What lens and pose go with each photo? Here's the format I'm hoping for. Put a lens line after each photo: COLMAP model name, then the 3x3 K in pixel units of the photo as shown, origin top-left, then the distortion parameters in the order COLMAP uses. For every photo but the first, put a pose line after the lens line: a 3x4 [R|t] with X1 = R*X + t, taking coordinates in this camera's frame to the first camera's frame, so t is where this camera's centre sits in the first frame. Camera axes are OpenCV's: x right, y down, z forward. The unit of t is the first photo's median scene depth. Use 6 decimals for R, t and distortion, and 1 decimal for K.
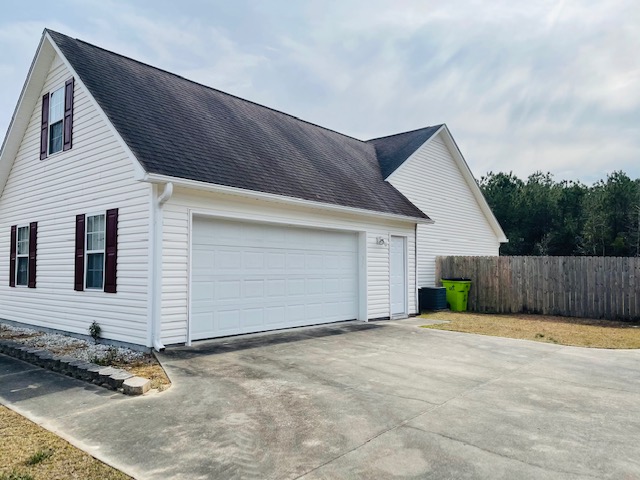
lens RADIAL K [[488.3, 0, 320.0], [0, 488.3, 240.0], [0, 0, 1]] dist [0.093051, -0.144263]
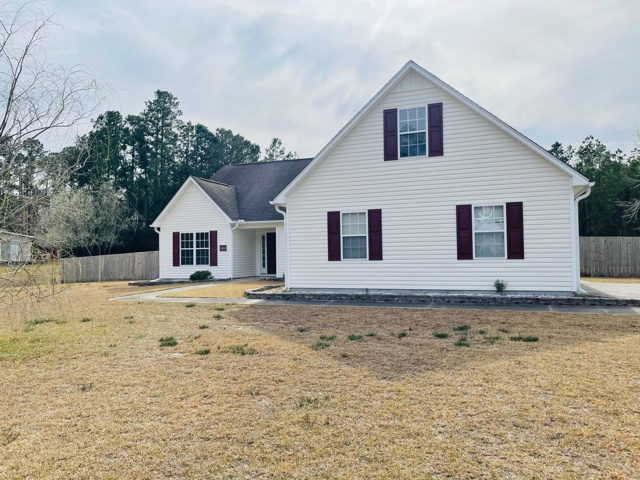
lens RADIAL K [[488.3, 0, 320.0], [0, 488.3, 240.0], [0, 0, 1]] dist [0.093051, -0.144263]
pose [[0.933085, -0.003099, 0.359642, -0.831997], [-0.006872, 0.999627, 0.026445, 0.008169], [-0.359590, -0.027147, 0.932715, -0.088927]]
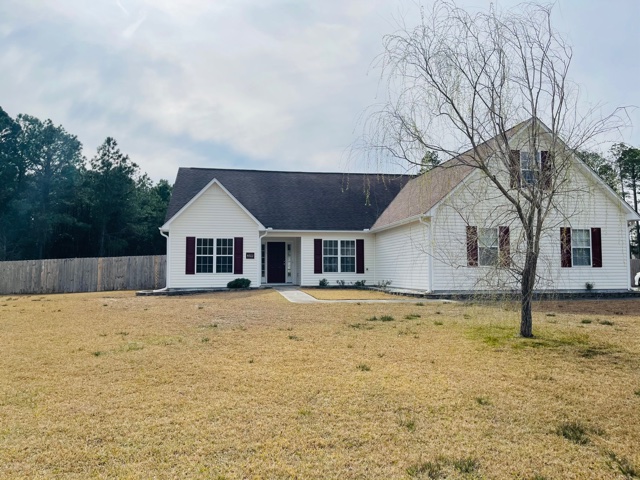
lens RADIAL K [[472.4, 0, 311.0], [0, 472.4, 241.0], [0, 0, 1]] dist [0.085865, -0.100586]
pose [[0.611191, 0.040191, 0.790462, -1.558480], [-0.044689, 0.998869, -0.016233, 0.045100], [-0.790221, -0.025404, 0.612296, 0.395345]]
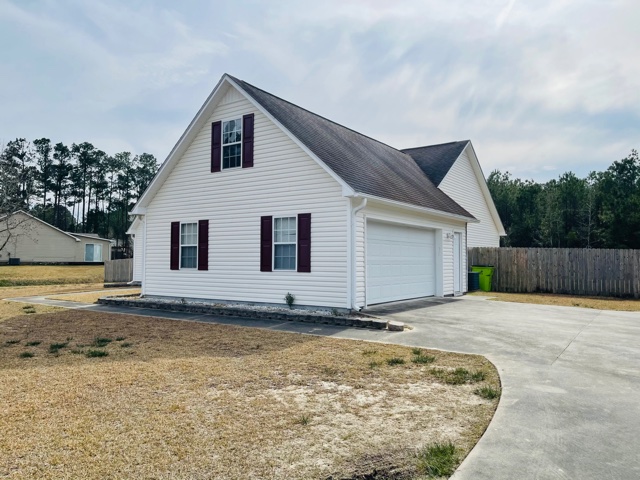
lens RADIAL K [[488.3, 0, 320.0], [0, 488.3, 240.0], [0, 0, 1]] dist [0.093051, -0.144263]
pose [[0.994325, 0.008256, 0.106066, -0.293871], [-0.010533, 0.999725, 0.020929, -0.009400], [-0.105864, -0.021928, 0.994139, -0.223566]]
